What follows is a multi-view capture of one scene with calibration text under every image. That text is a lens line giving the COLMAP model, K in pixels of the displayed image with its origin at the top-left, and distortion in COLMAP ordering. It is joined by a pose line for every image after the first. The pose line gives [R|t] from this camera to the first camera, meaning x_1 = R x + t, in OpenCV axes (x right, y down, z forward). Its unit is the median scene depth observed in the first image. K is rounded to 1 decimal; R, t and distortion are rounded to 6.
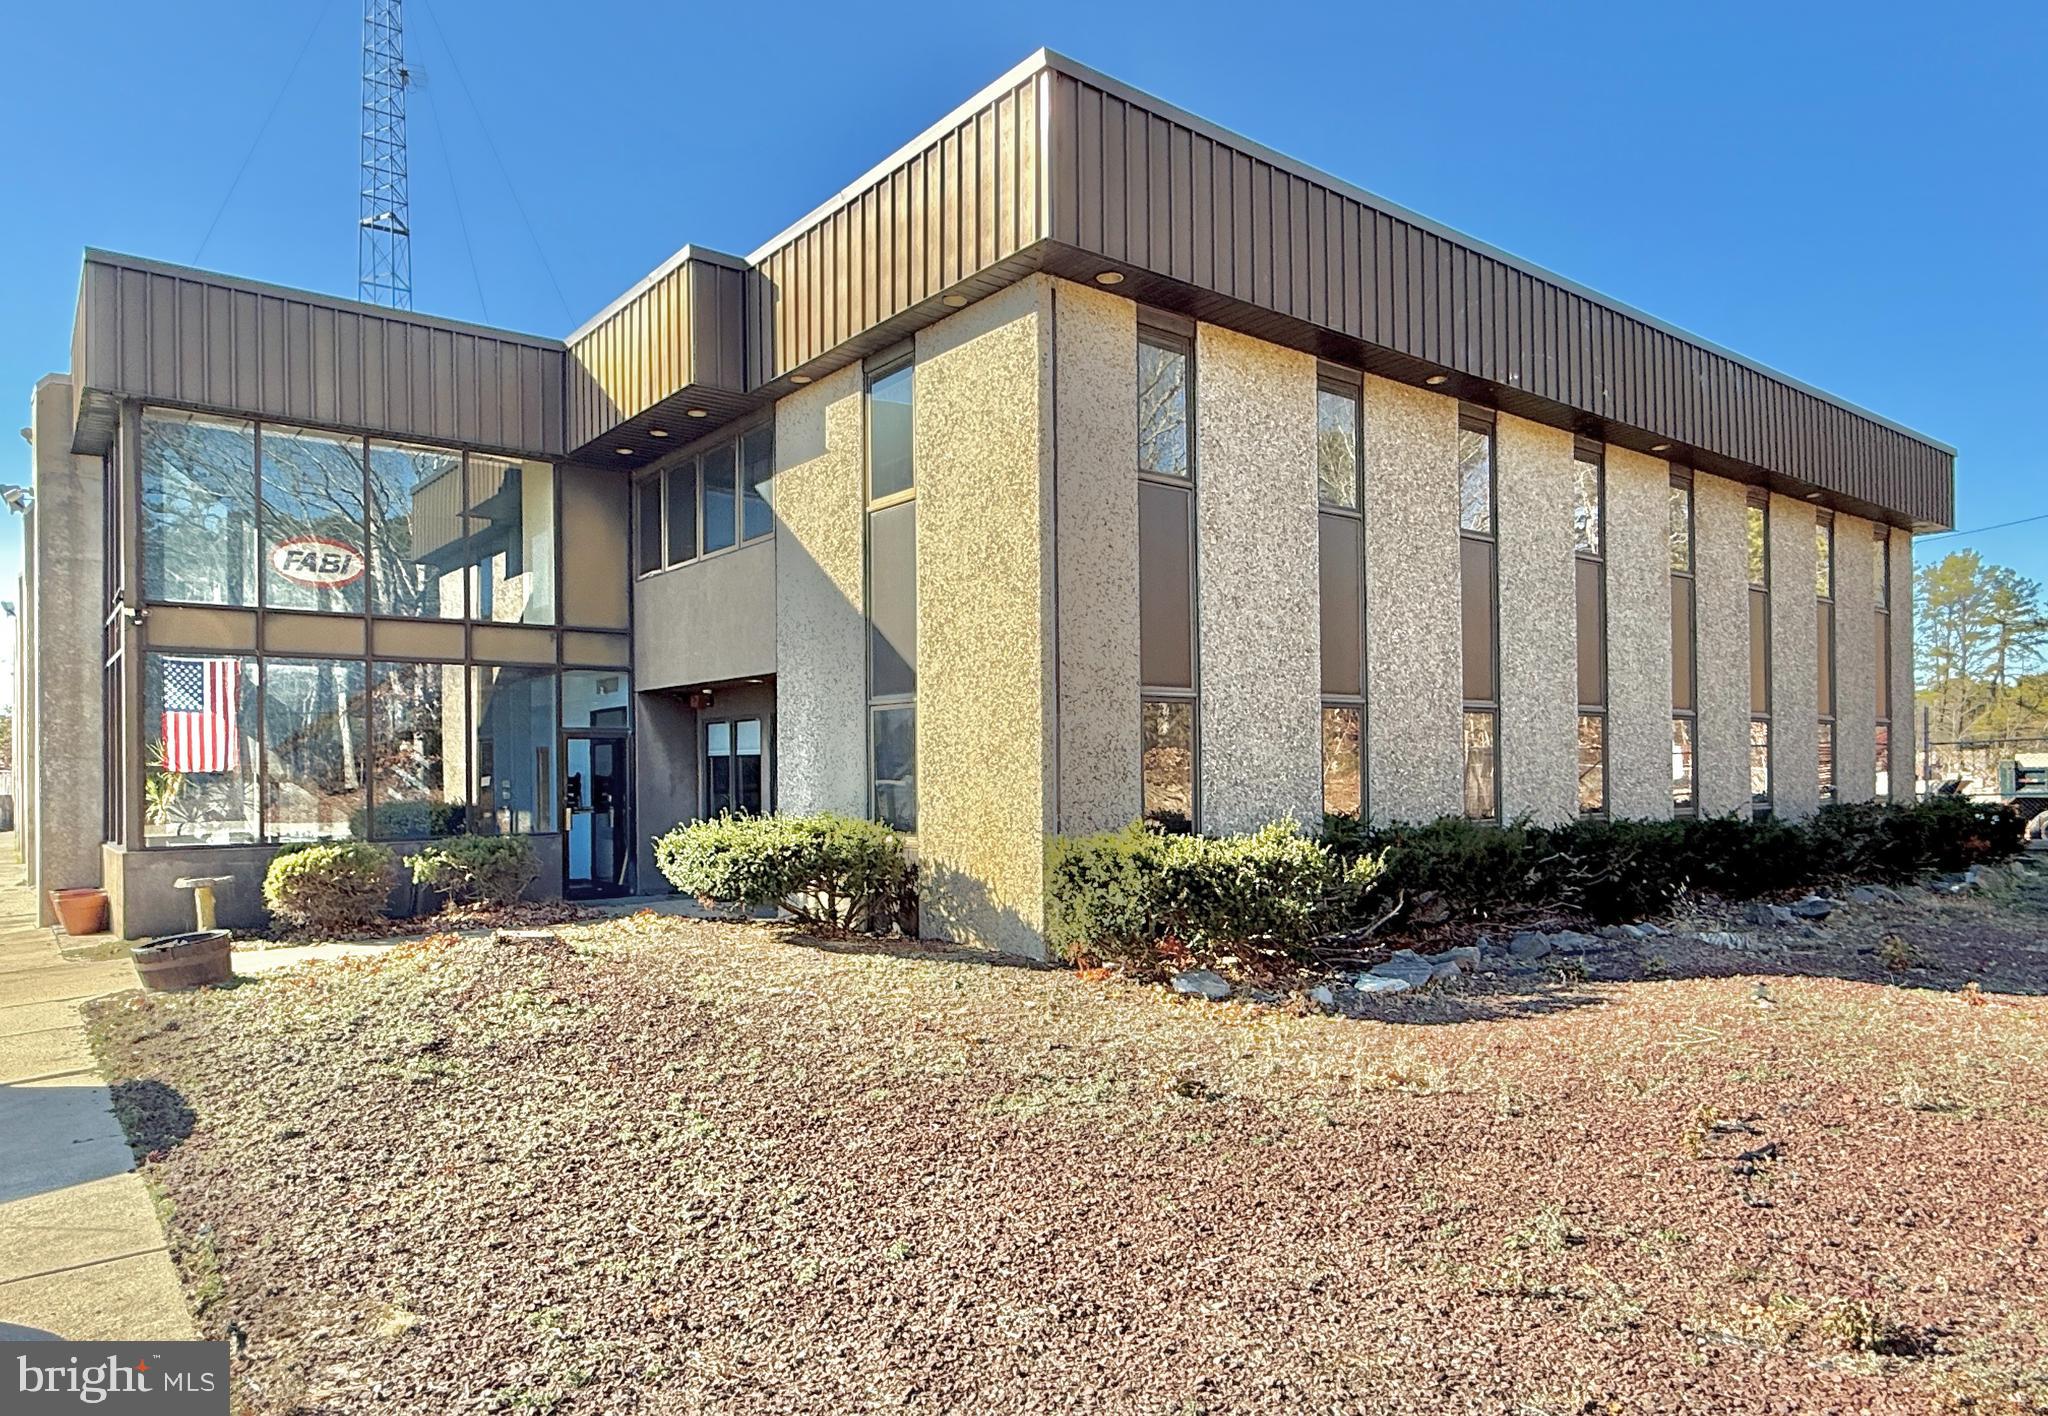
lens RADIAL K [[1232.7, 0, 1026.1], [0, 1232.7, 721.5], [0, 0, 1]] dist [-0.009444, 0.004349]
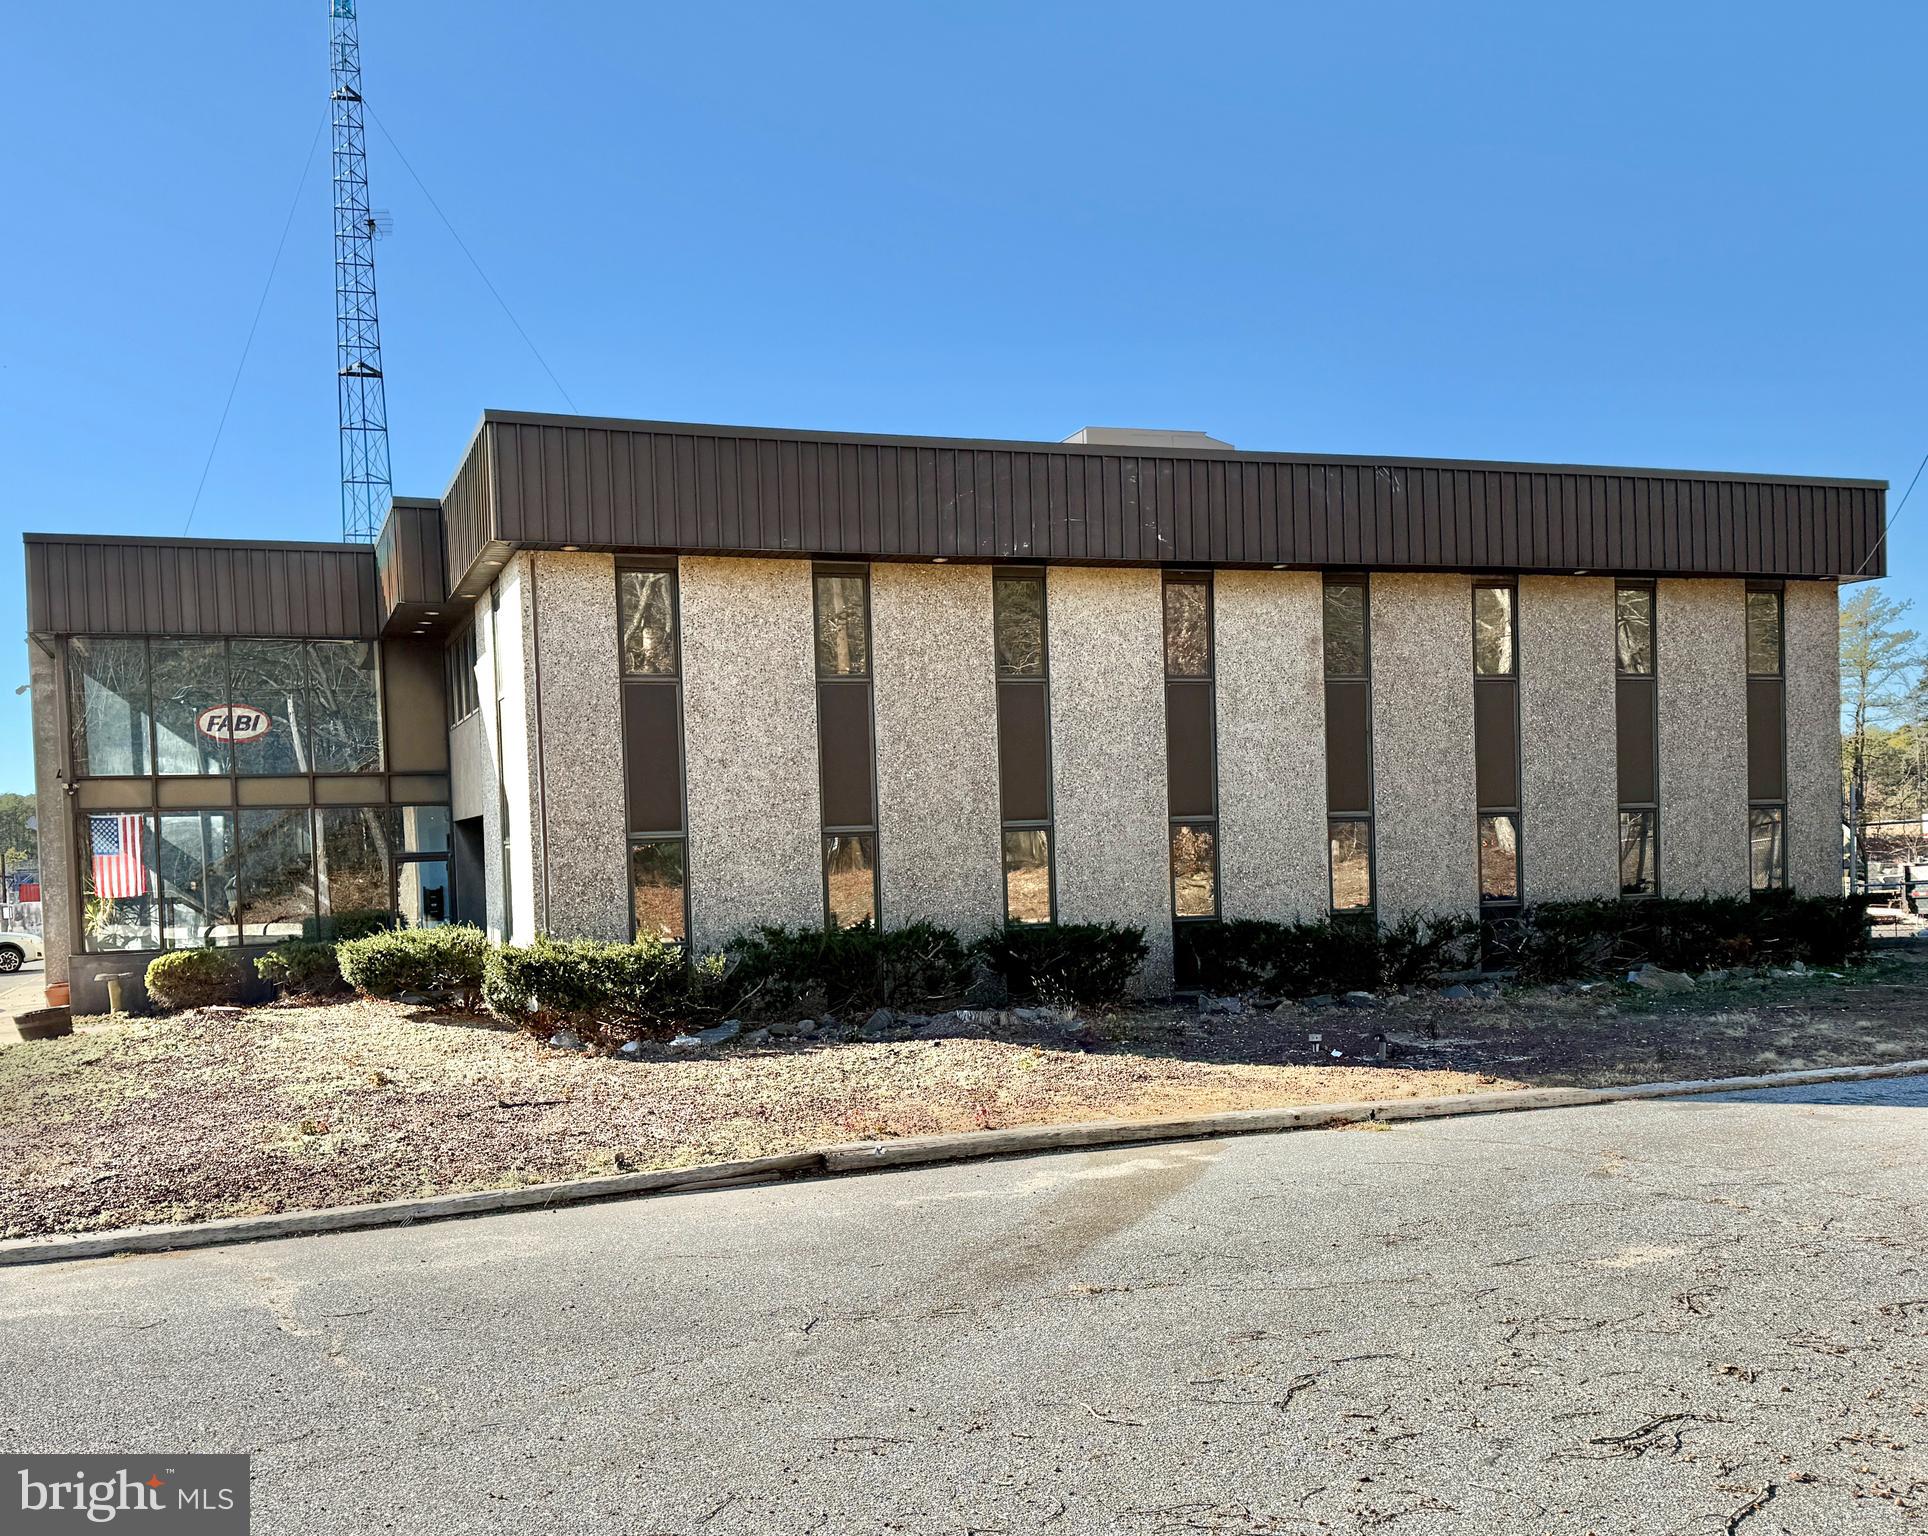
lens RADIAL K [[1699.4, 0, 961.8], [0, 1699.4, 812.2], [0, 0, 1]] dist [0.064767, -0.044842]
pose [[0.955157, -0.026945, -0.294870, 0.844316], [0.034460, 0.999200, 0.020317, -0.064532], [0.294087, -0.029567, 0.955321, -0.594642]]
